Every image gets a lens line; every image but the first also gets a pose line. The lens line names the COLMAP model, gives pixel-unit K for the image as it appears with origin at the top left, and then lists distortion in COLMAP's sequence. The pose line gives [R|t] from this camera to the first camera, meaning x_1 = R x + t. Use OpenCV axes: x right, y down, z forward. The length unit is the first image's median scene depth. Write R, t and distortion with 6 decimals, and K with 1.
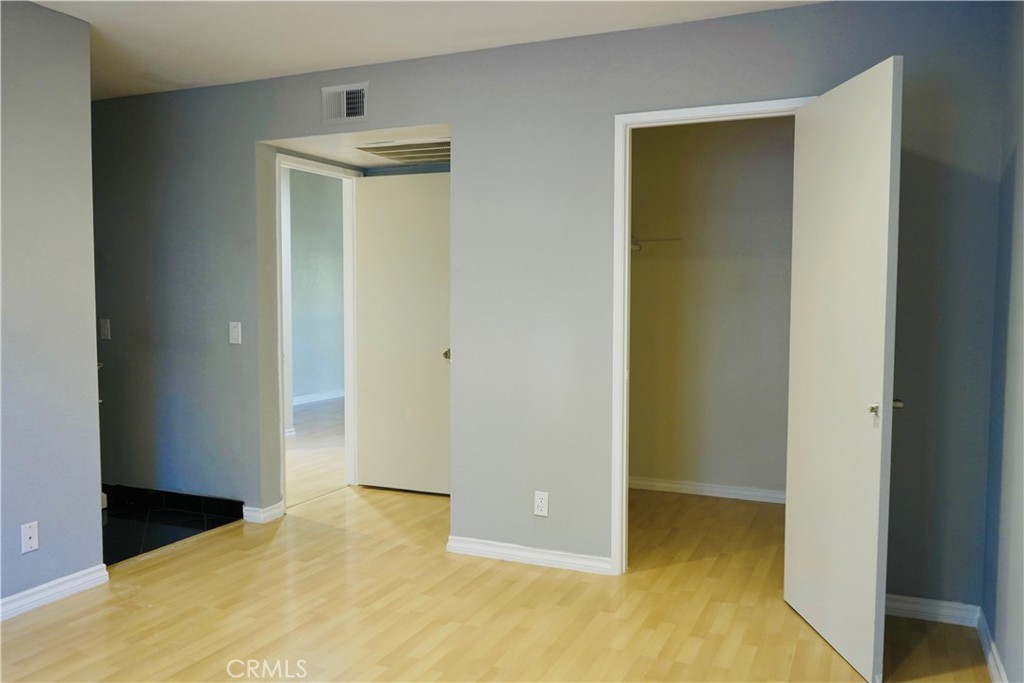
lens RADIAL K [[814.2, 0, 512.1], [0, 814.2, 343.2], [0, 0, 1]] dist [-0.018590, 0.018440]
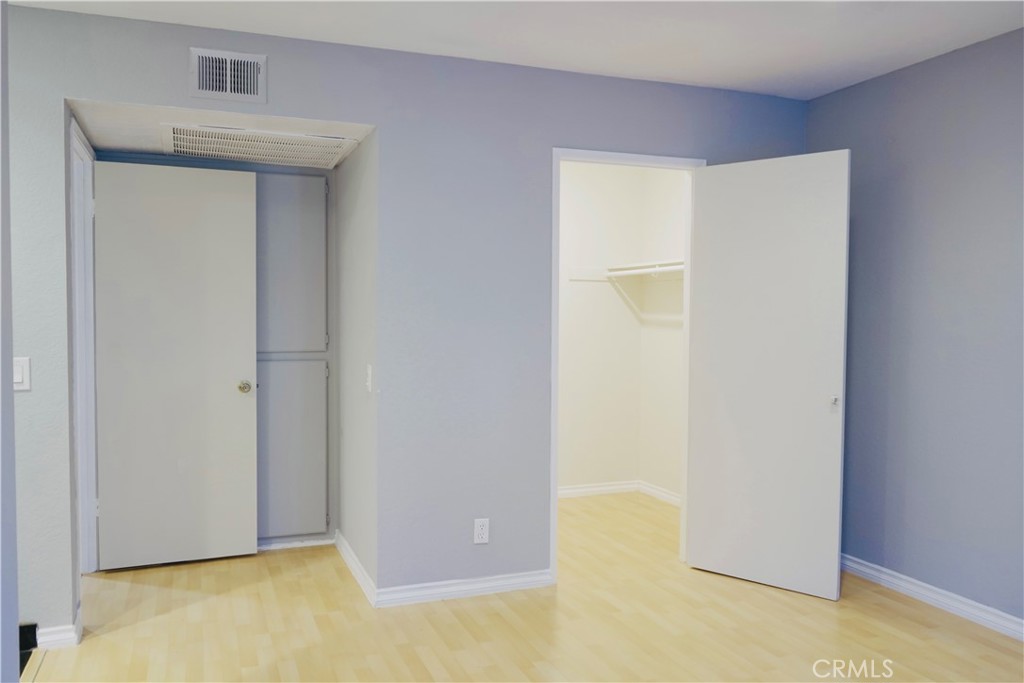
lens RADIAL K [[814.2, 0, 512.1], [0, 814.2, 343.2], [0, 0, 1]] dist [-0.018590, 0.018440]
pose [[0.702934, -0.025643, 0.710792, -0.623827], [0.041584, 0.999122, -0.005080, -0.021011], [-0.710038, 0.033129, 0.703383, 0.280338]]
